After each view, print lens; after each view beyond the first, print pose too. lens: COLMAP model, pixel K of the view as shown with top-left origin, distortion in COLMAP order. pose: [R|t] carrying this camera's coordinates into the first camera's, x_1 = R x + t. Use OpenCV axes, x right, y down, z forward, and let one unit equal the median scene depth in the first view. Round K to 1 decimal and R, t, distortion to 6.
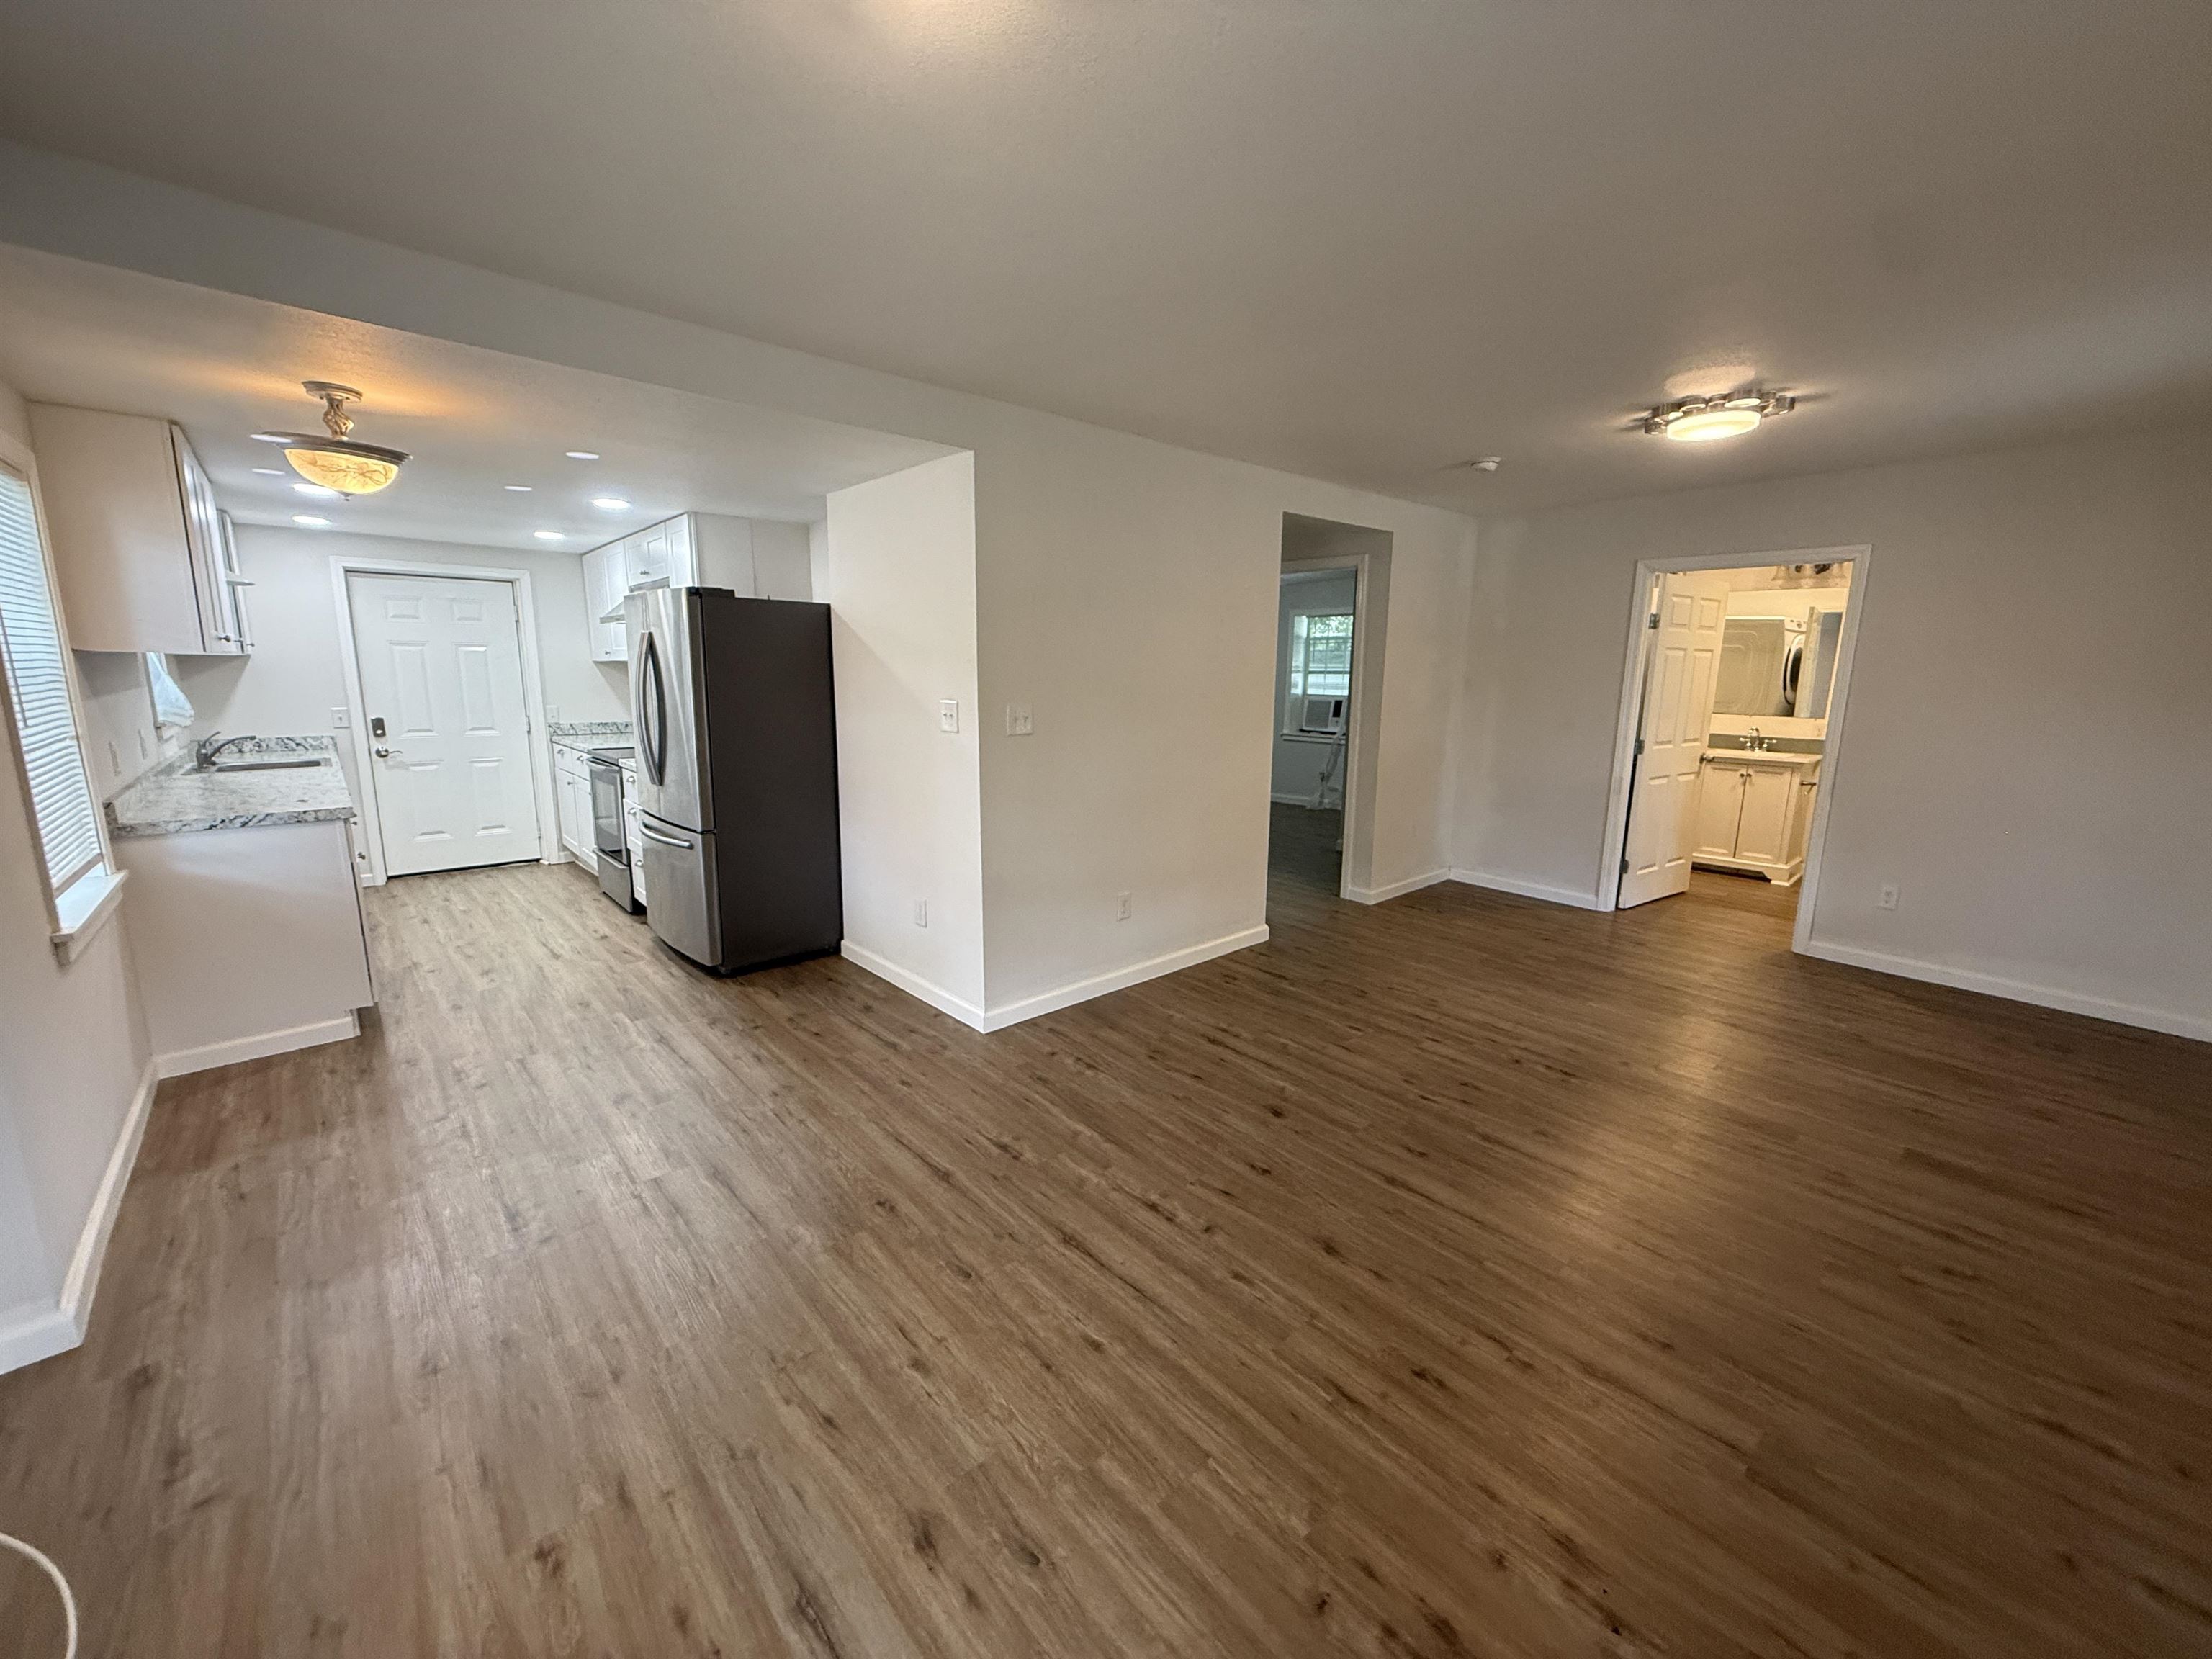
lens RADIAL K [[883.6, 0, 1106.0], [0, 883.6, 829.5], [0, 0, 1]] dist [-0.000850, -0.000505]
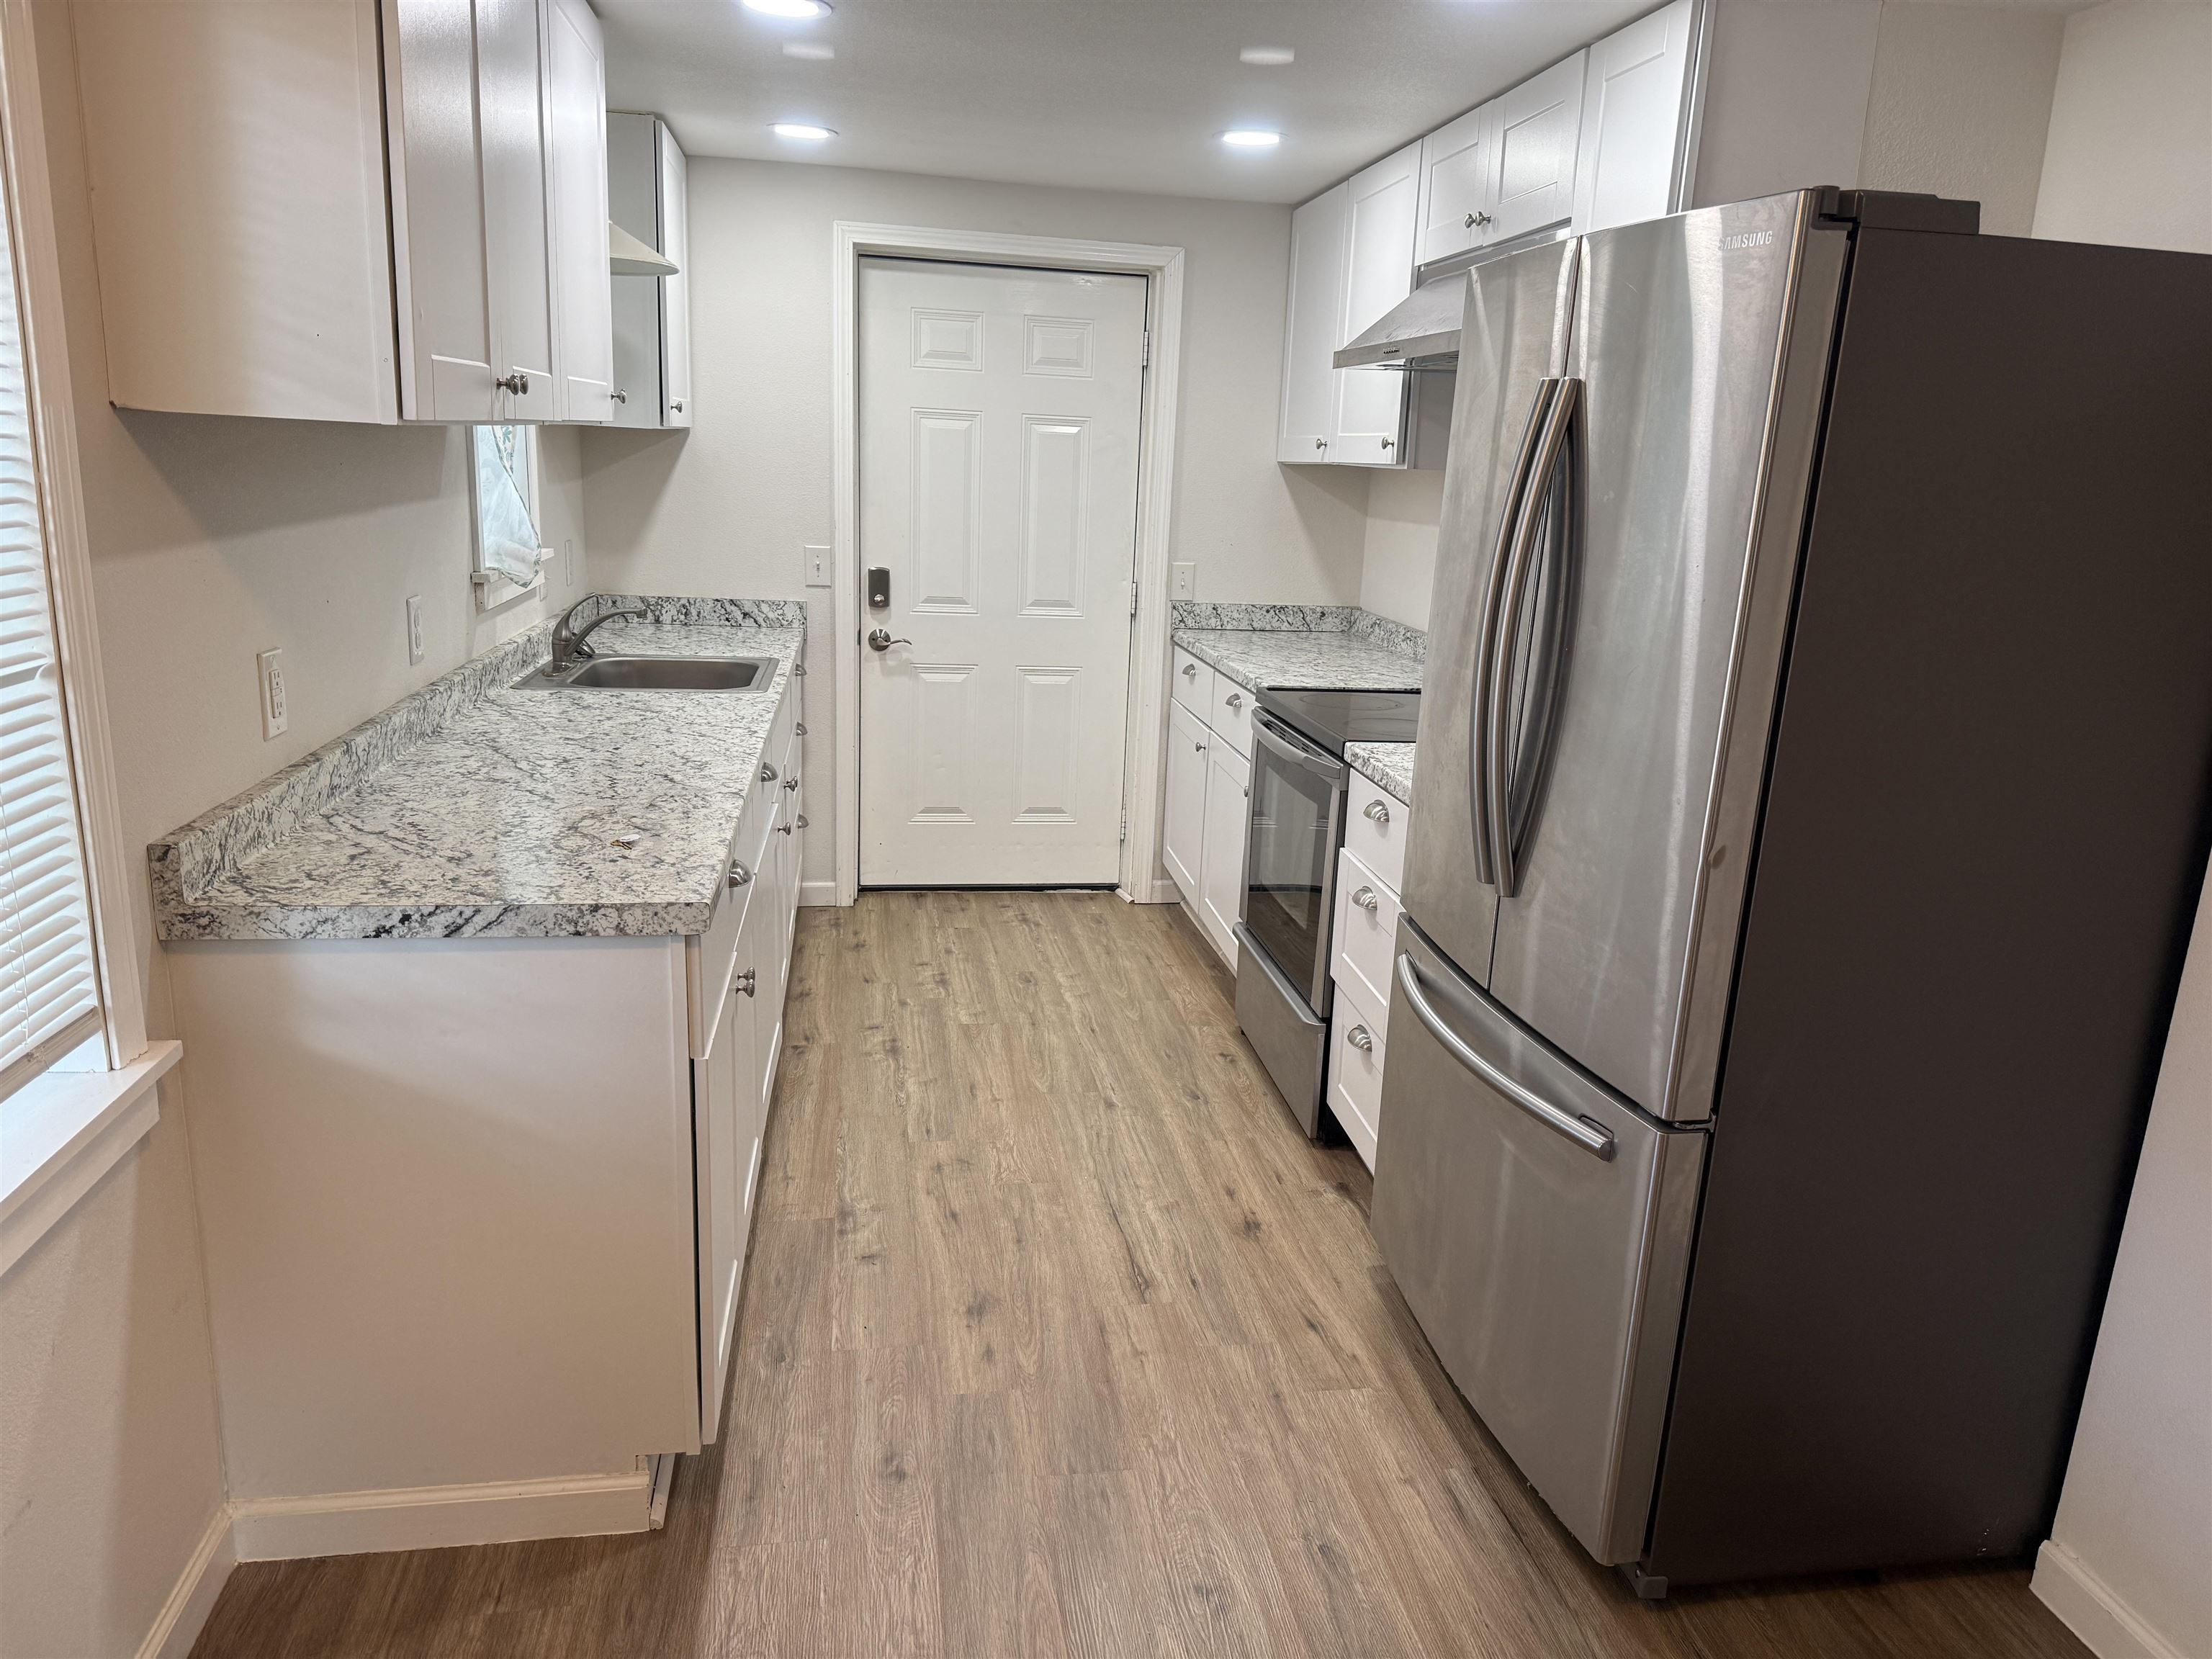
lens RADIAL K [[1432.7, 0, 1106.0], [0, 1432.7, 829.5], [0, 0, 1]] dist [0.114461, -0.125432]
pose [[0.838847, 0.163185, -0.519333, -0.320420], [-0.131348, 0.986498, 0.097819, -0.089576], [0.528284, -0.013842, 0.848955, 0.440294]]
